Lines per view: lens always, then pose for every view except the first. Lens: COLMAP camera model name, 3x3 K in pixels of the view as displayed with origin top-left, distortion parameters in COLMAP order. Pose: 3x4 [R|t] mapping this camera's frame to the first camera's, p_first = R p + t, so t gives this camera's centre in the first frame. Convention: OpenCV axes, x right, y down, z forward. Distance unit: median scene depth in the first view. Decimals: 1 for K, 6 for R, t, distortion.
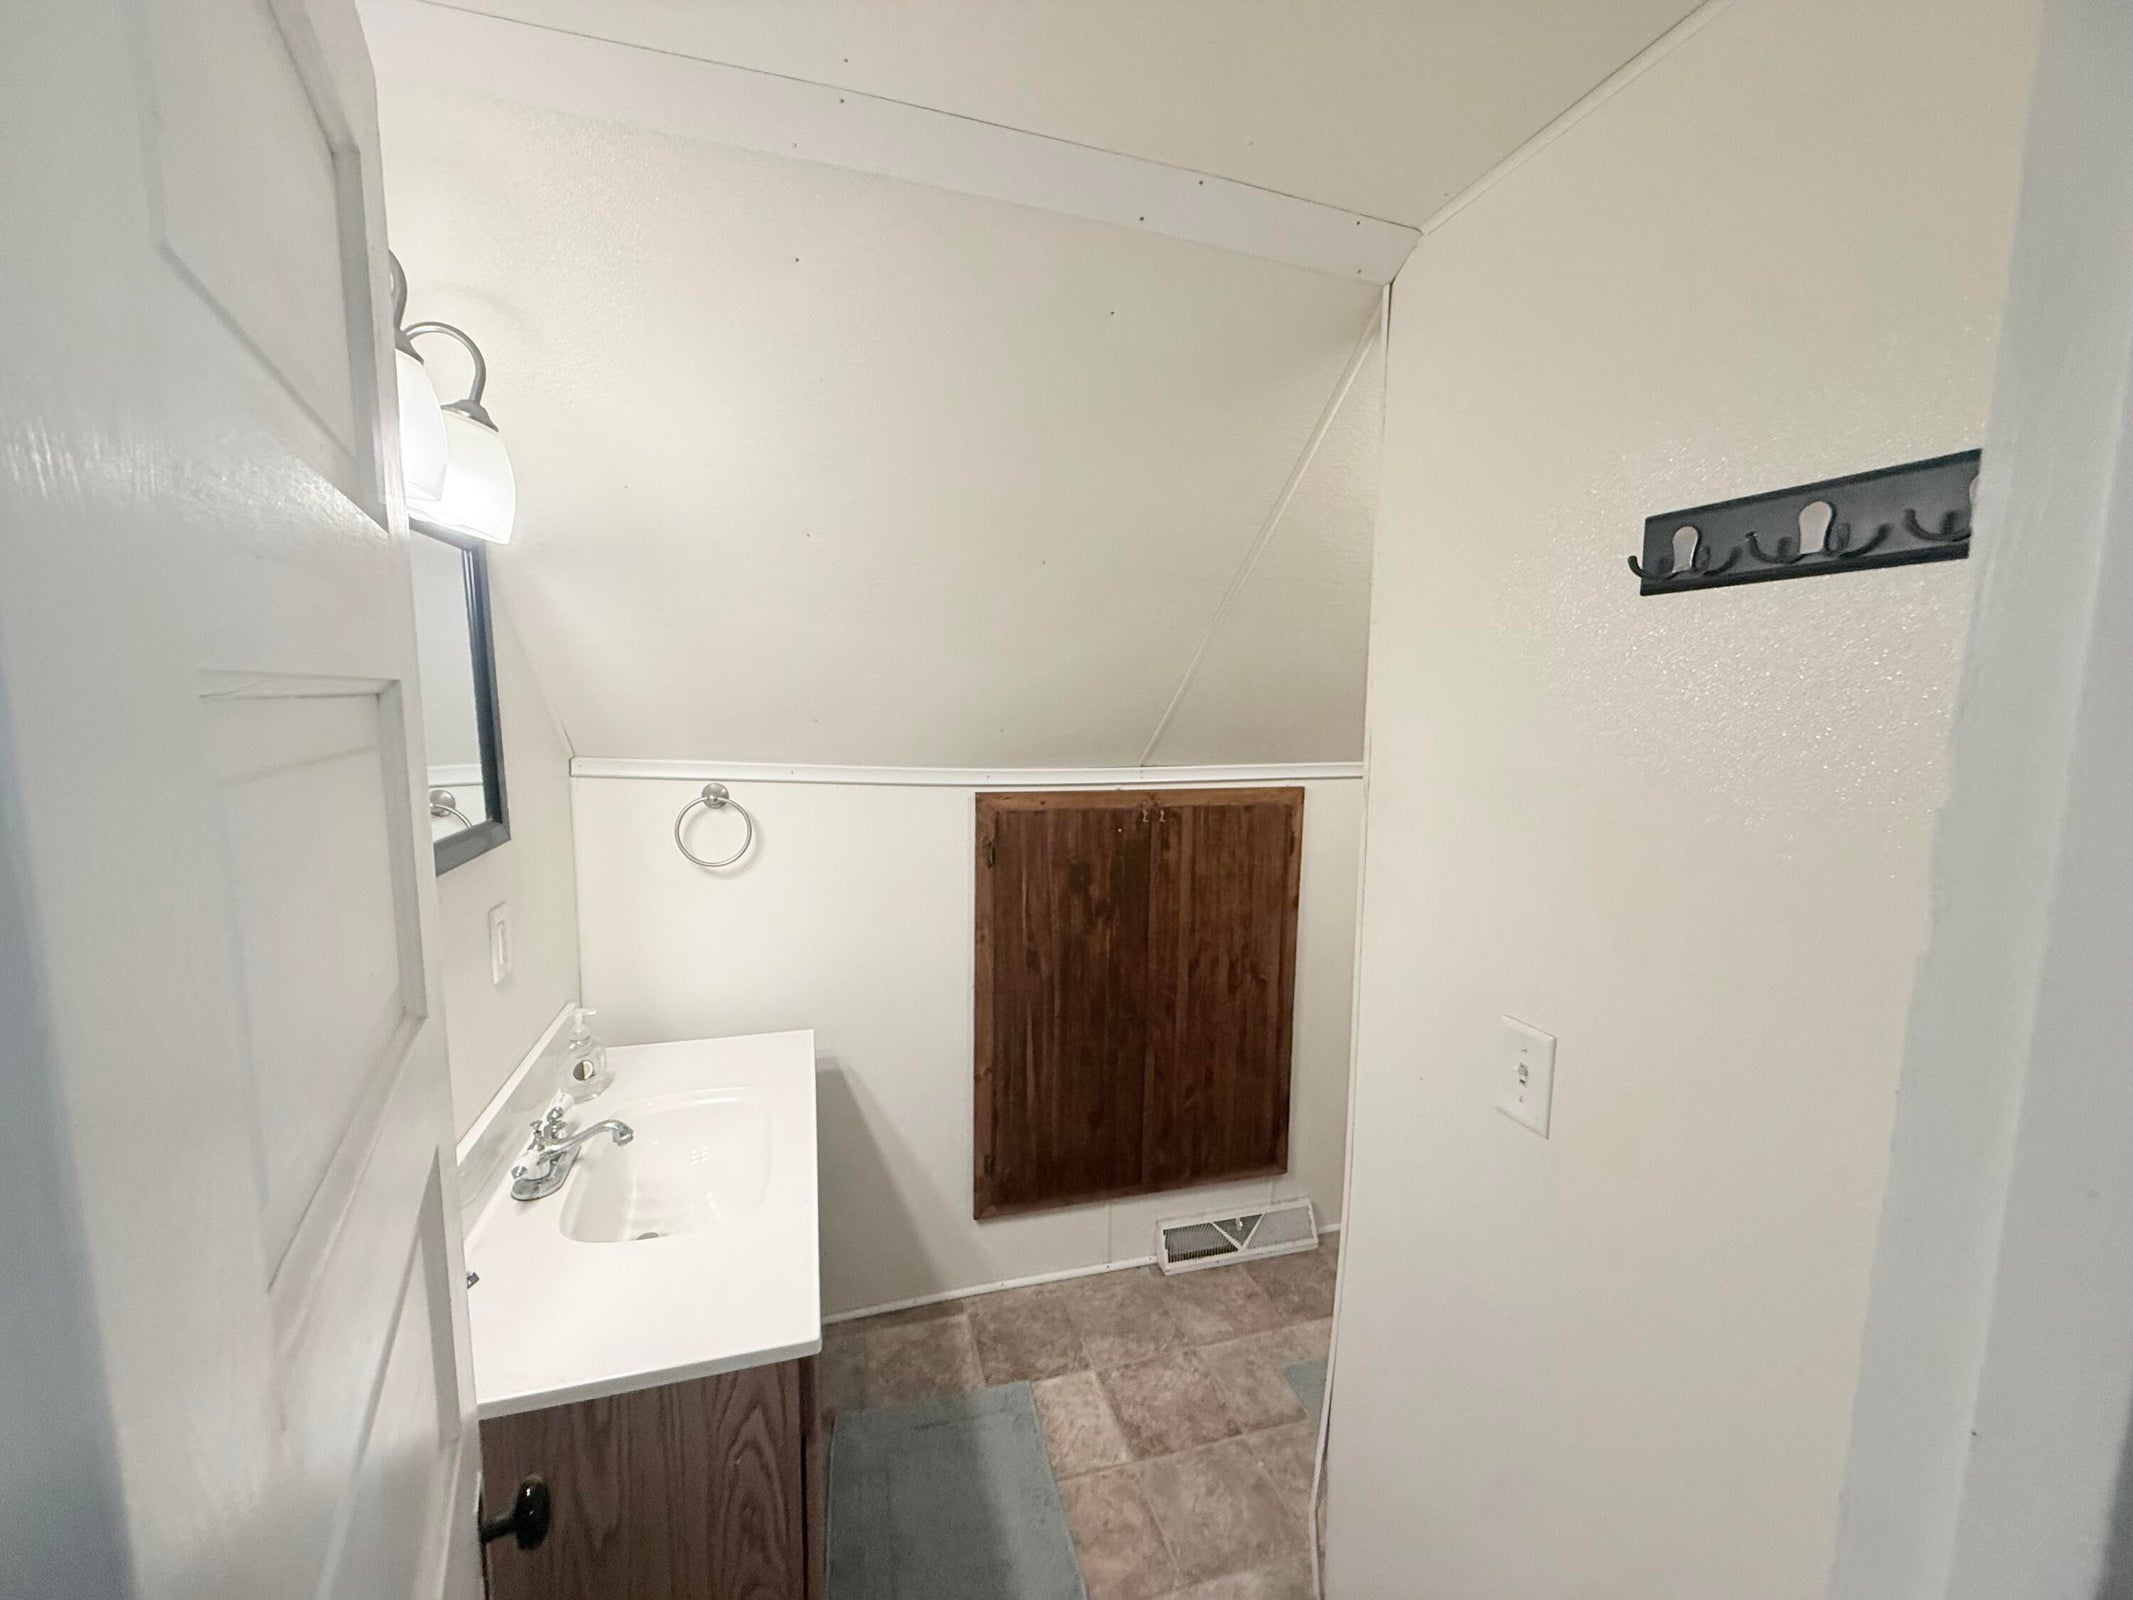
lens RADIAL K [[849.0, 0, 1063.8], [0, 849.0, 801.8], [0, 0, 1]] dist [-0.000683, -0.000306]
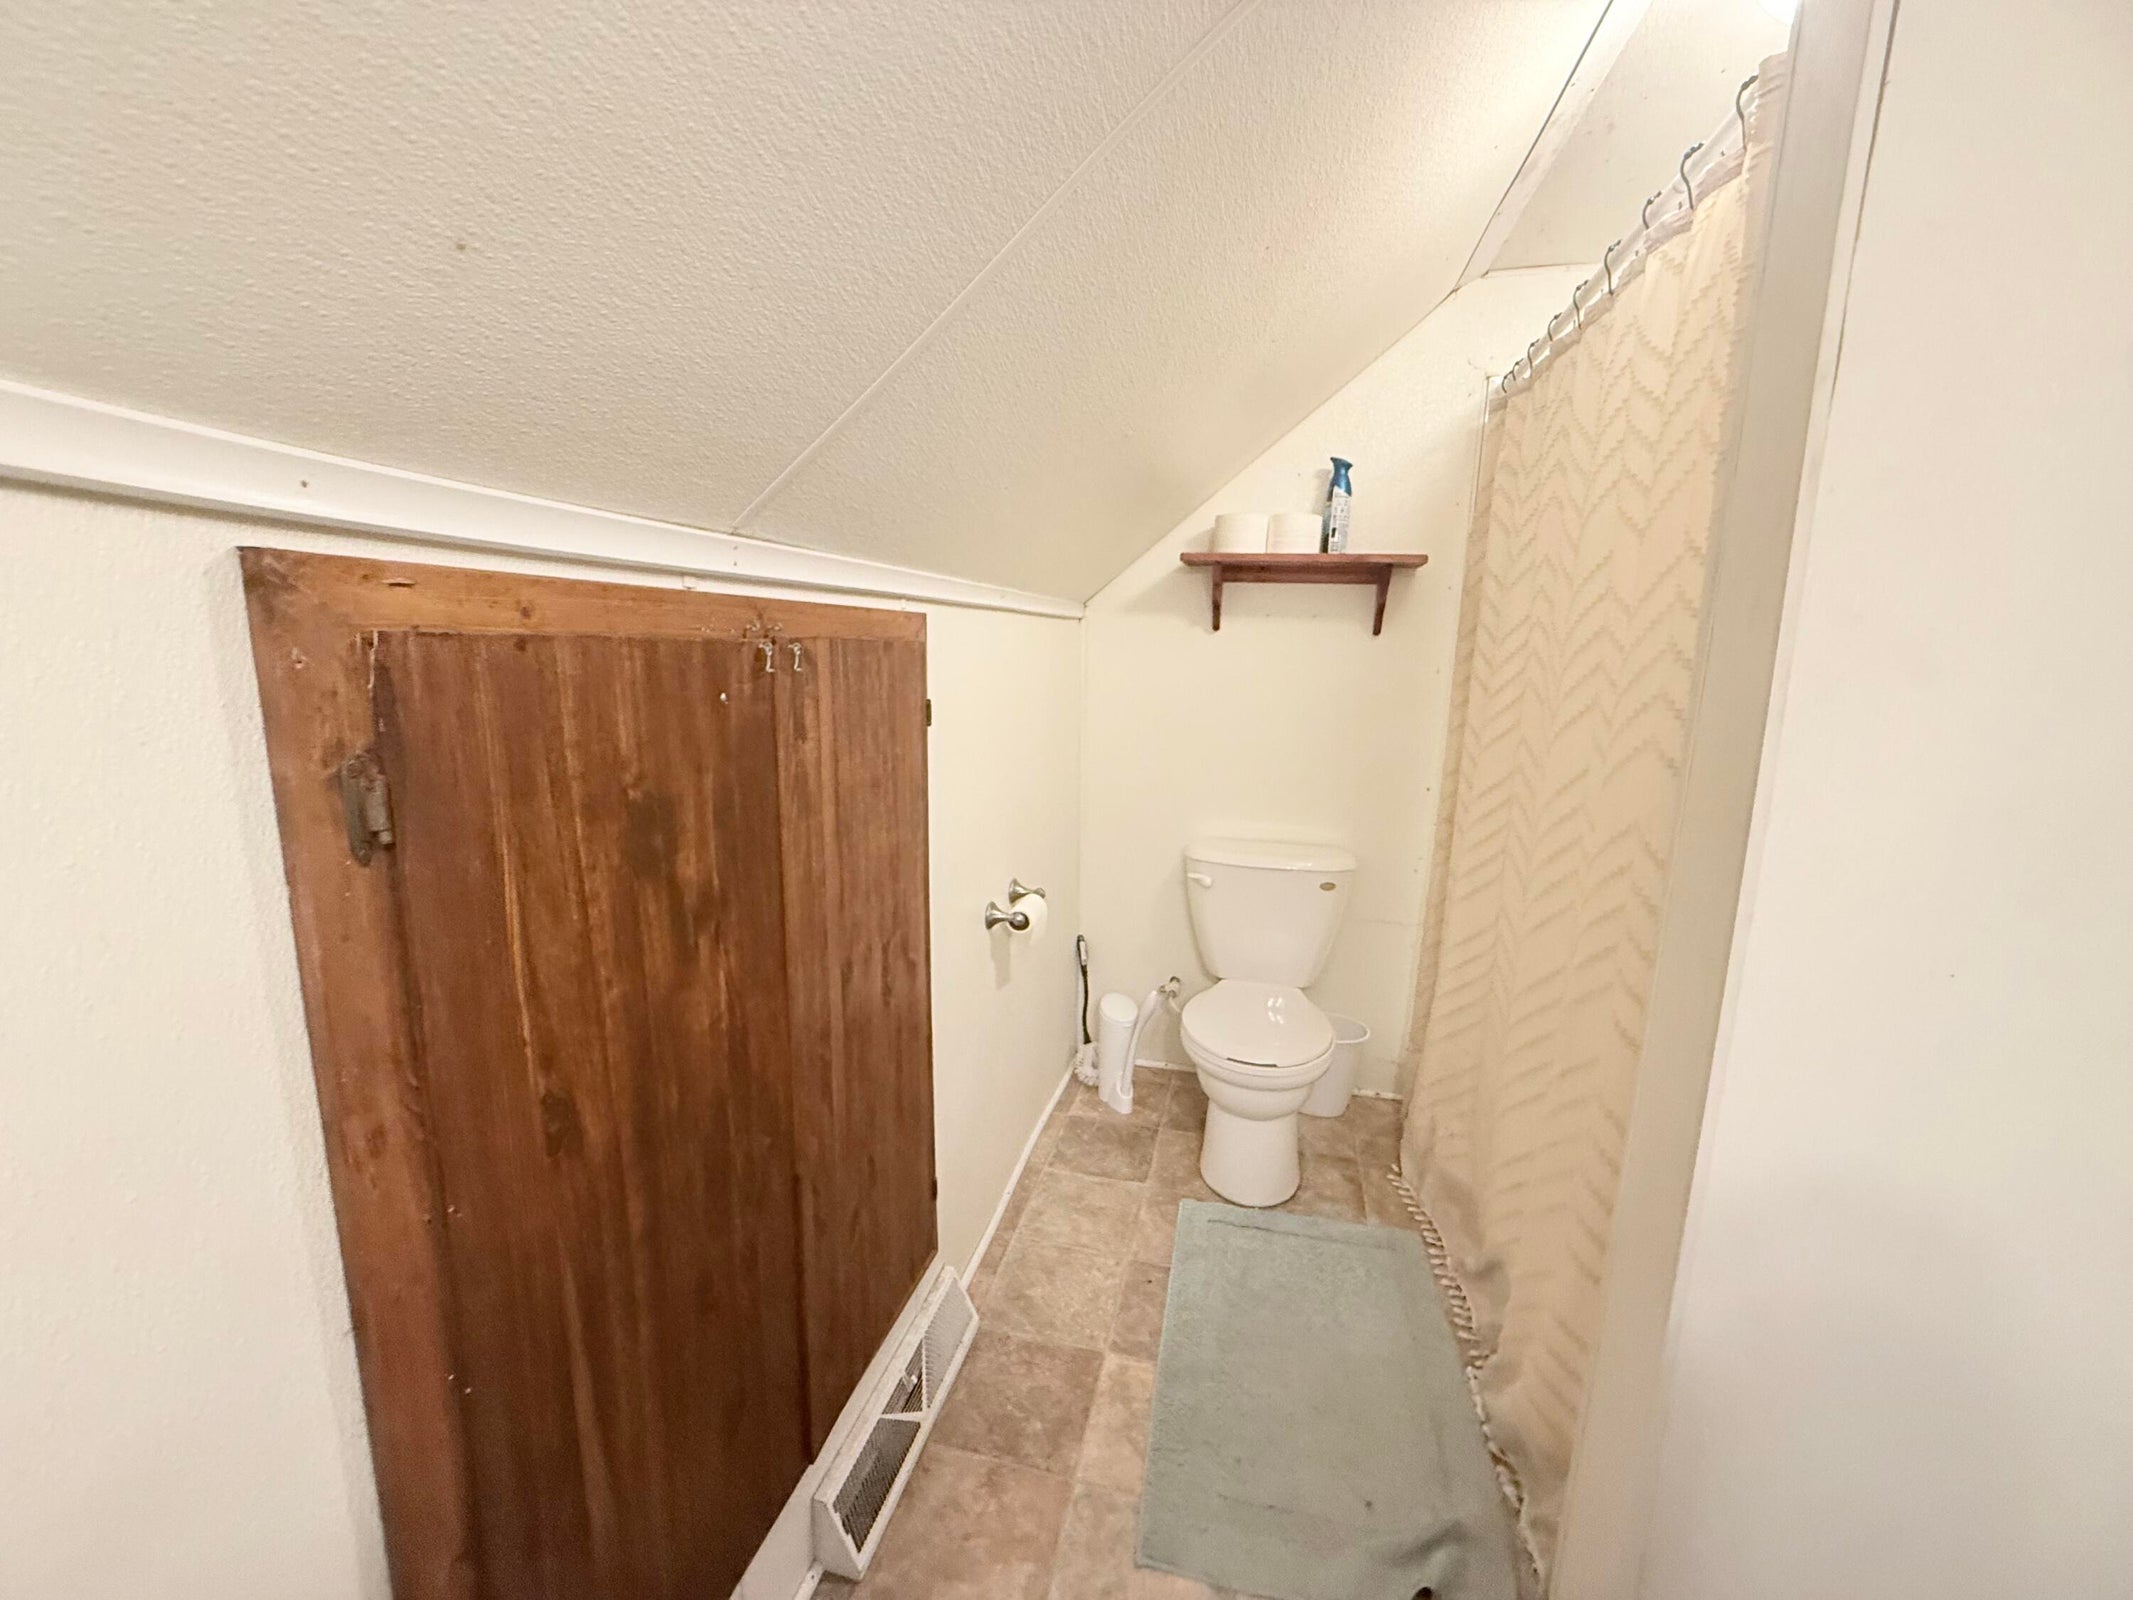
lens RADIAL K [[849.0, 0, 1070.6], [0, 849.0, 796.3], [0, 0, 1]] dist [-0.000683, -0.000306]
pose [[0.510455, -0.156731, 0.845500, -0.184127], [0.093189, 0.987541, 0.126800, 0.044169], [-0.854840, 0.014066, 0.518701, 0.668319]]
